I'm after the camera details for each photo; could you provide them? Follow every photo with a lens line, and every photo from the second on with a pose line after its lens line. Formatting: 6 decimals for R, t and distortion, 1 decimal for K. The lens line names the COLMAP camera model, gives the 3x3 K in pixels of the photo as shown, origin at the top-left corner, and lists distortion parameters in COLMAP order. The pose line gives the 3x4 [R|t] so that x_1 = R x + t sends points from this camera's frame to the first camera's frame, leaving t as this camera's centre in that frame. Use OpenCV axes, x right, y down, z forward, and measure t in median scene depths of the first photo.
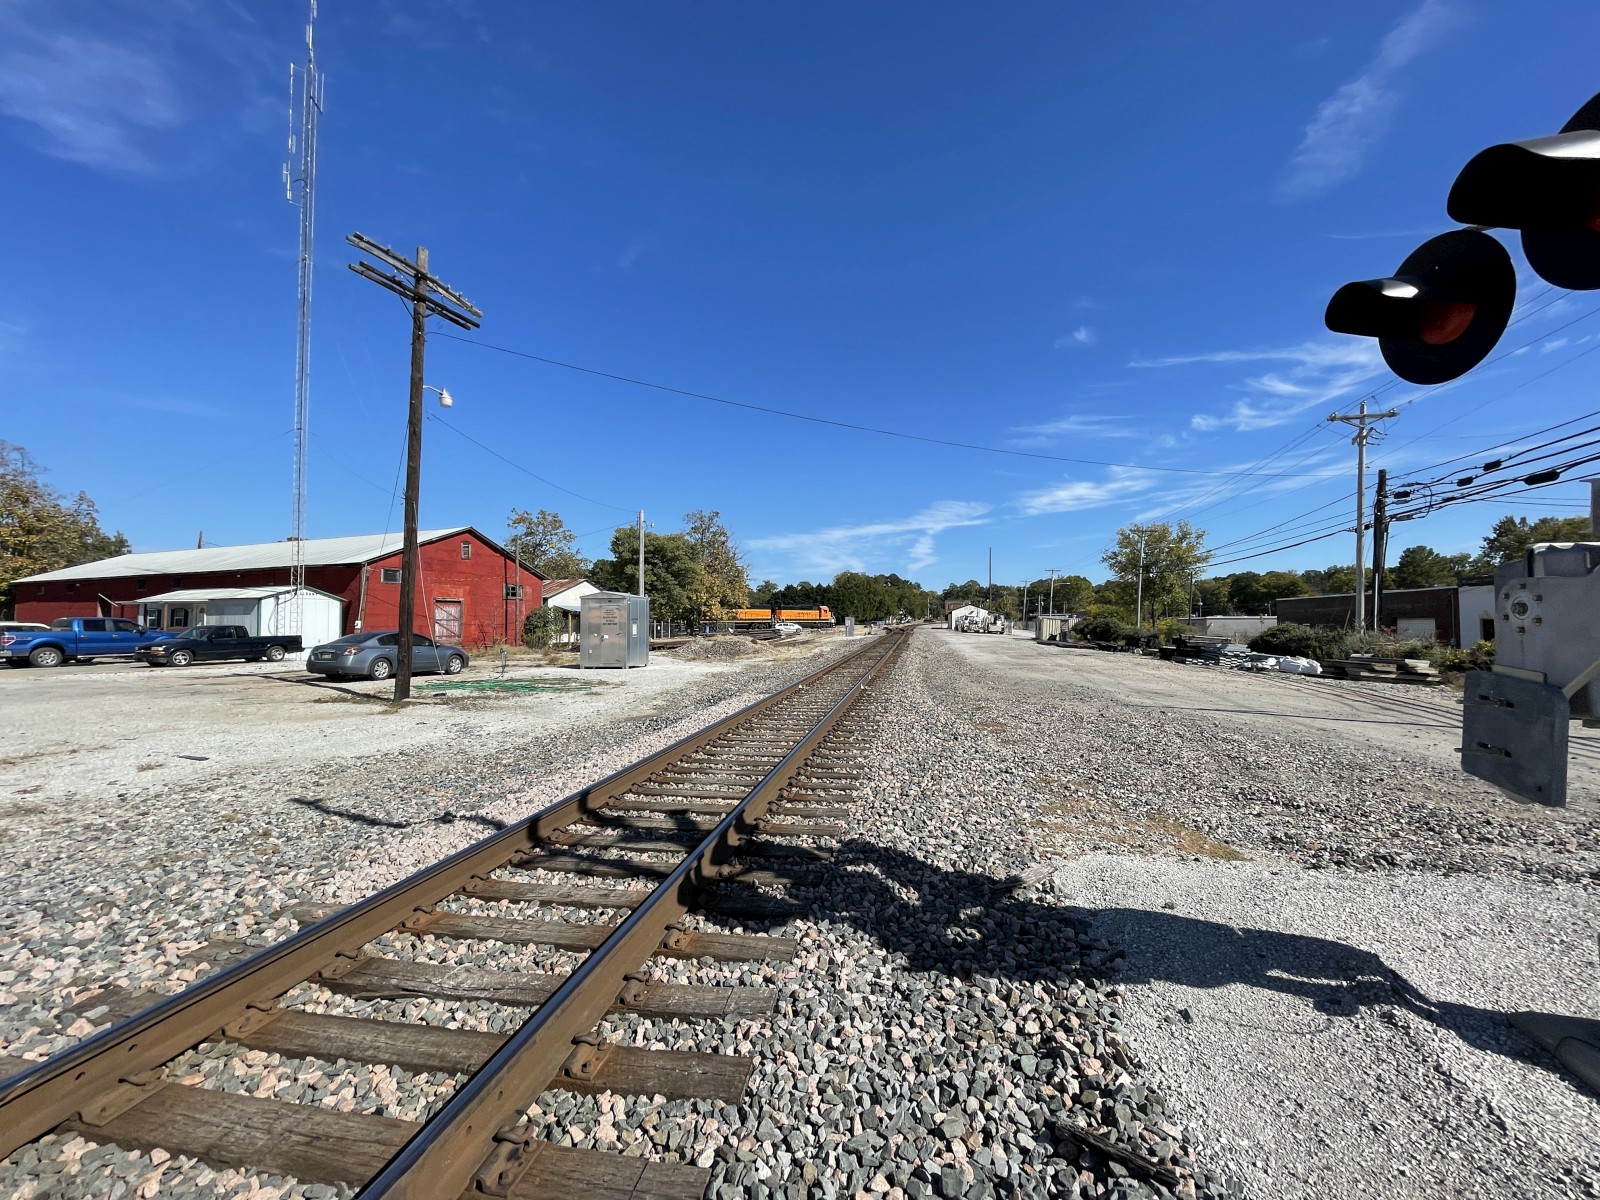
lens RADIAL K [[651.8, 0, 810.6], [0, 651.8, 621.5], [0, 0, 1]] dist [-0.005780, -0.000043]
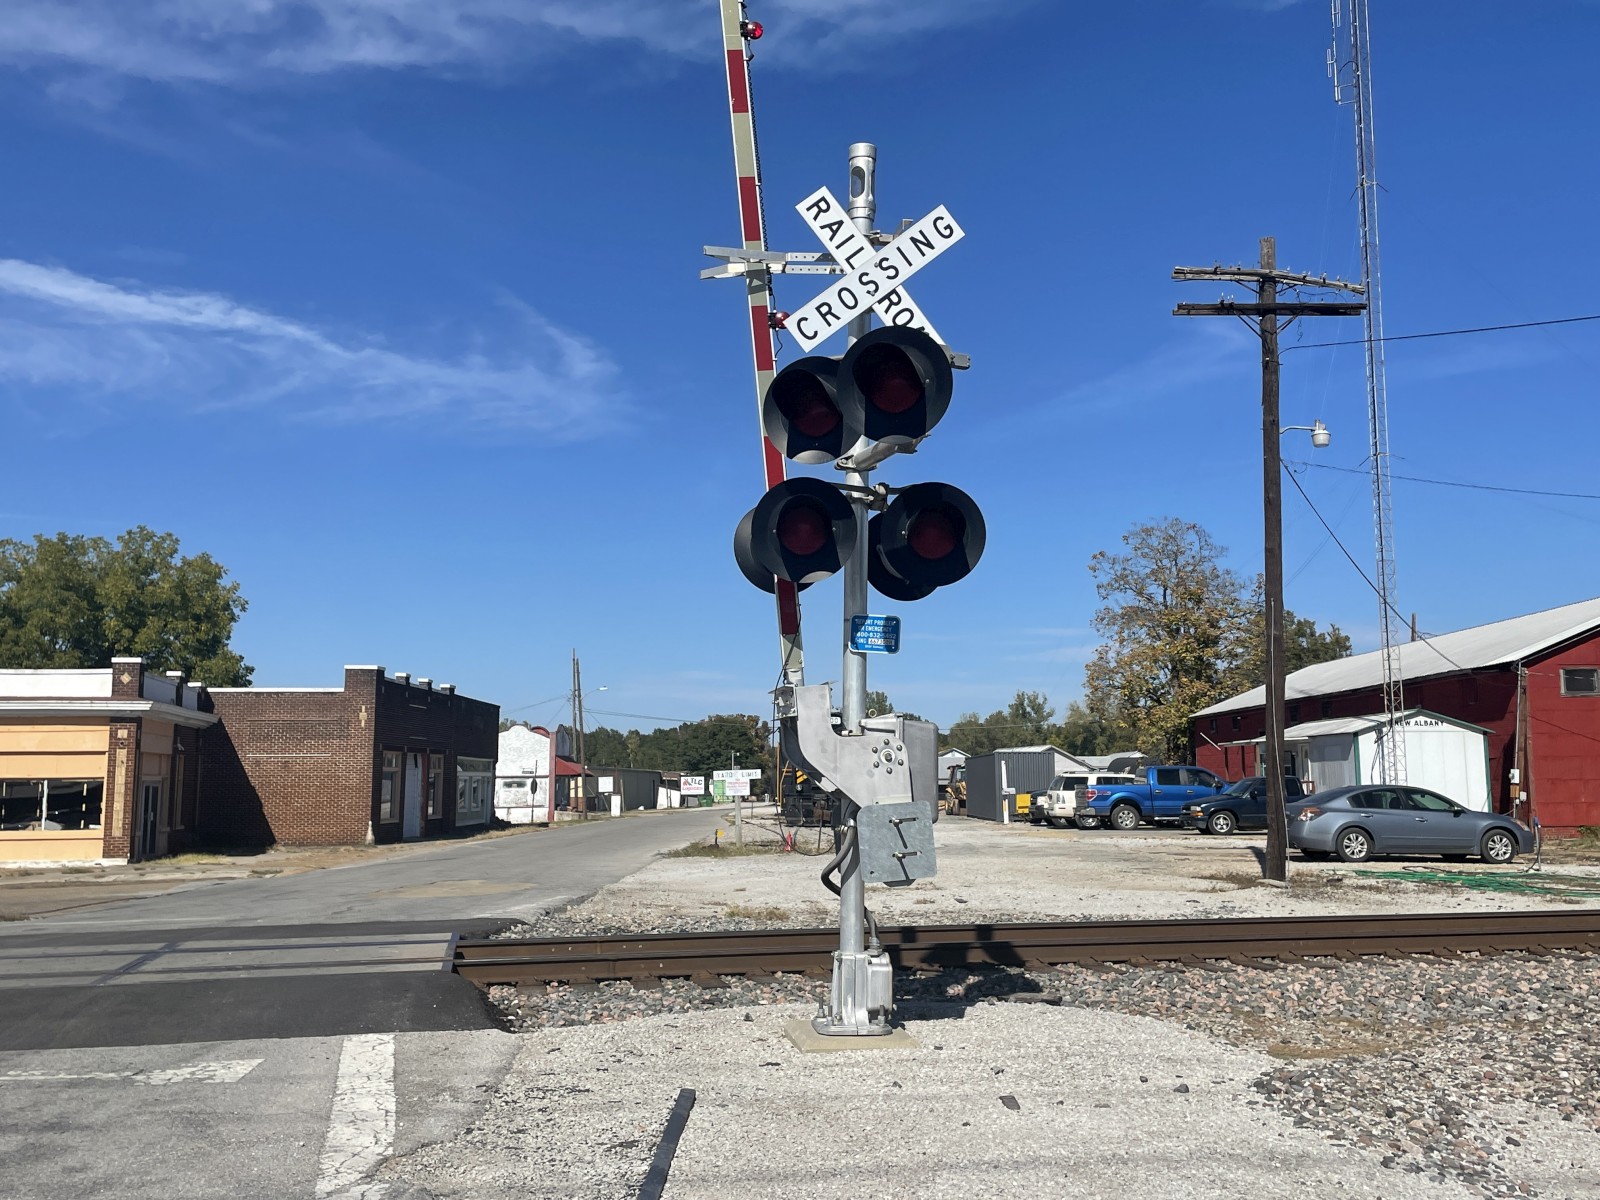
lens RADIAL K [[1578.0, 0, 806.1], [0, 1578.0, 580.4], [0, 0, 1]] dist [0.048408, 0.000000]
pose [[0.365235, -0.114147, -0.923891, 0.425521], [0.001673, 0.992533, -0.121967, 0.003835], [0.930914, 0.043001, 0.362699, -0.046938]]
